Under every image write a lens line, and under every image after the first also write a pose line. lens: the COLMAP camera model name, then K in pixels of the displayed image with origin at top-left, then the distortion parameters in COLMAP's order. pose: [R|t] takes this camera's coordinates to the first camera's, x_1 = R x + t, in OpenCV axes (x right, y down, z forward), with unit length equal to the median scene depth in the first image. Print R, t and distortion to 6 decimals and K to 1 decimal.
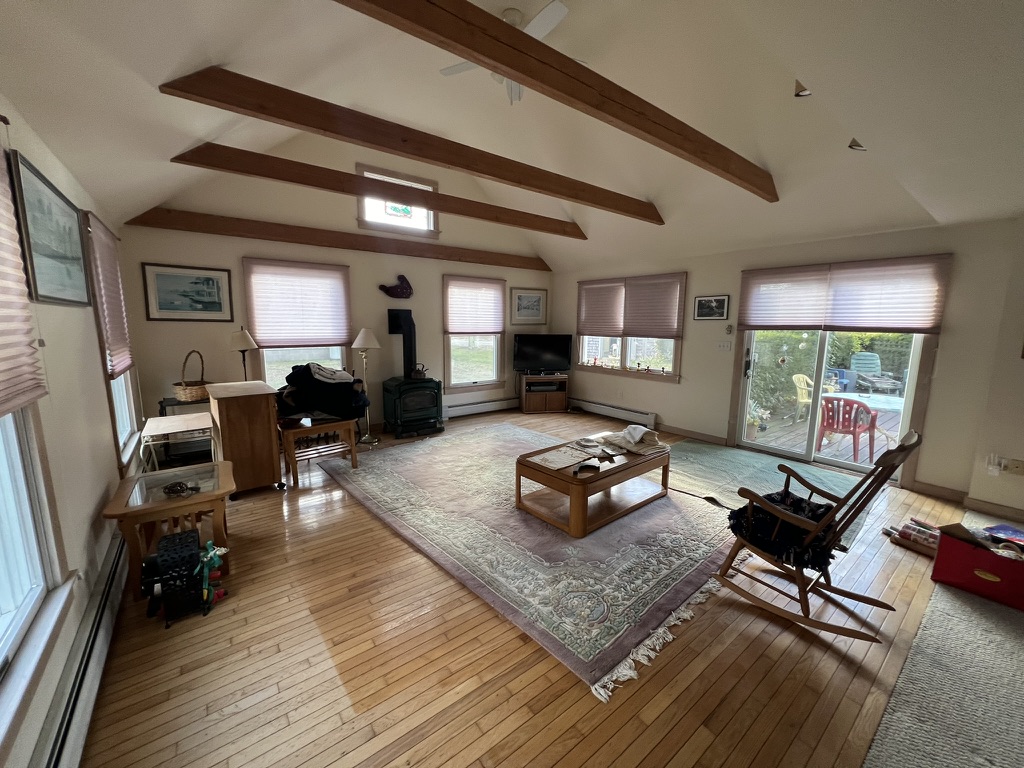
lens RADIAL K [[408.7, 0, 510.7], [0, 408.7, 384.9], [0, 0, 1]] dist [0.000808, 0.000051]
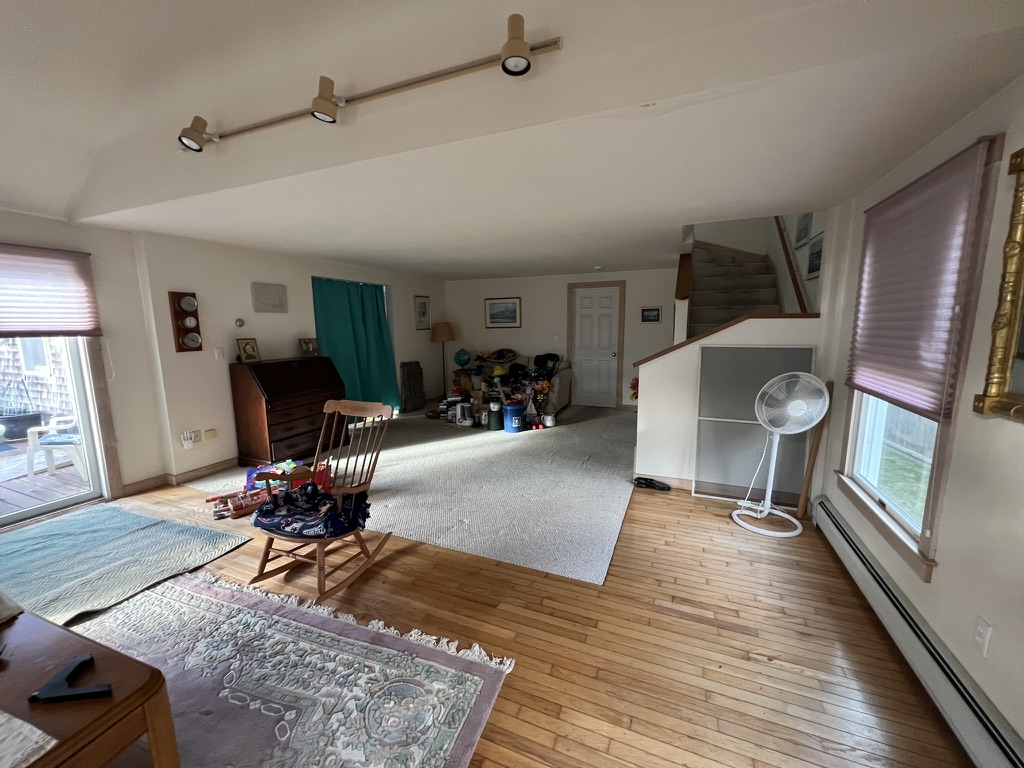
lens RADIAL K [[408.7, 0, 511.5], [0, 408.7, 385.0], [0, 0, 1]] dist [0.000808, 0.000051]
pose [[-0.493042, -0.135801, 0.859341, -0.528513], [0.136636, 0.963398, 0.230639, -0.184482], [-0.859209, 0.231132, -0.456441, 1.124138]]
